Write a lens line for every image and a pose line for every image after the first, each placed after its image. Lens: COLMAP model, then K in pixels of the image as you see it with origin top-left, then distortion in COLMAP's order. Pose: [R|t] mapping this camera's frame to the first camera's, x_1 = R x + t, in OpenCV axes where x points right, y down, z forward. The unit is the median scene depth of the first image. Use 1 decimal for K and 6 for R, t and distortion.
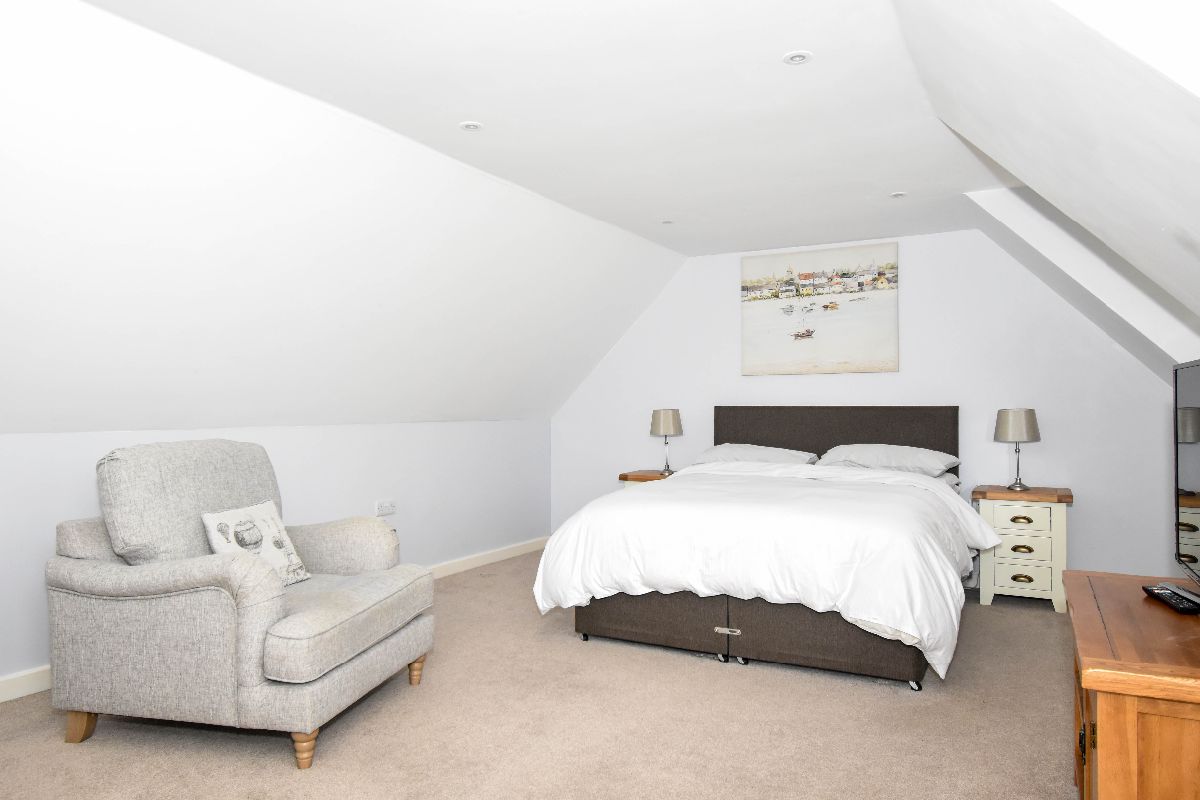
lens RADIAL K [[763.0, 0, 561.3], [0, 763.0, 401.2], [0, 0, 1]] dist [0.017354, -0.000424]
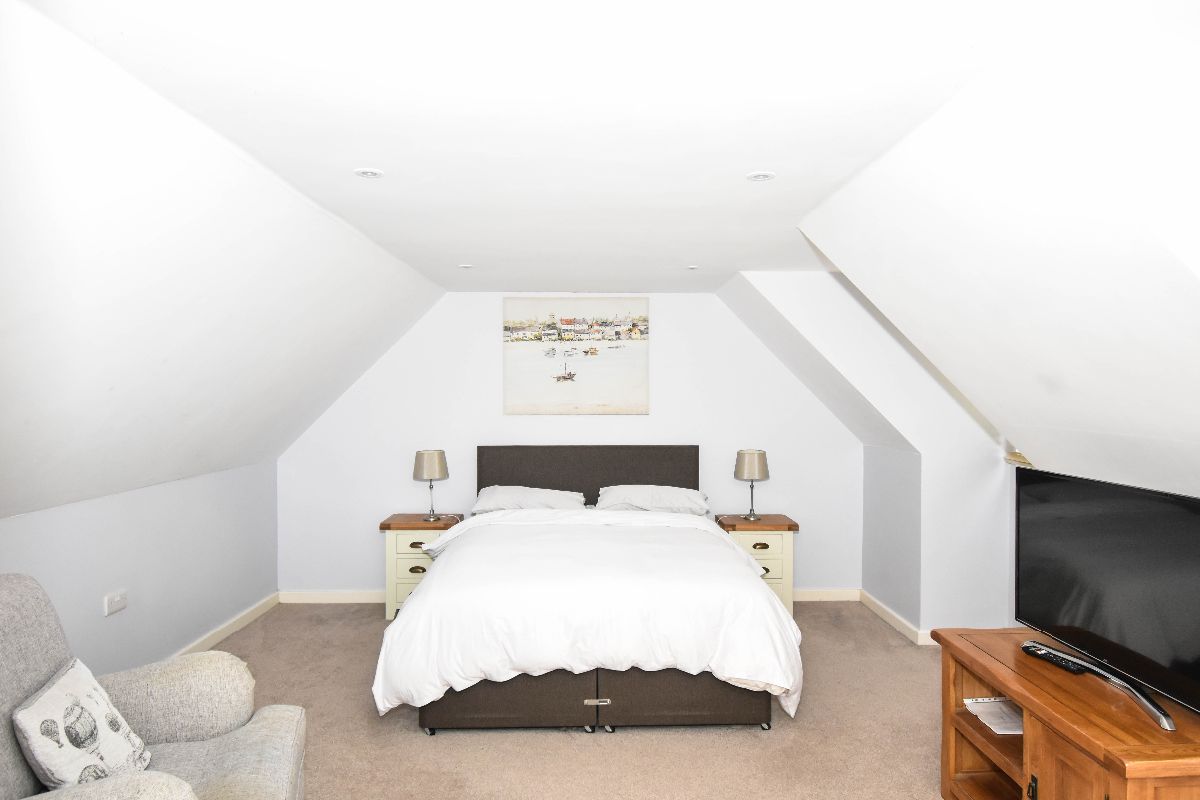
lens RADIAL K [[763.0, 0, 561.3], [0, 763.0, 401.2], [0, 0, 1]] dist [0.017354, -0.000424]
pose [[0.870091, -0.008735, 0.492813, -0.216705], [0.000886, 0.999869, 0.016158, -0.077012], [-0.492890, -0.013622, 0.869985, 0.103866]]
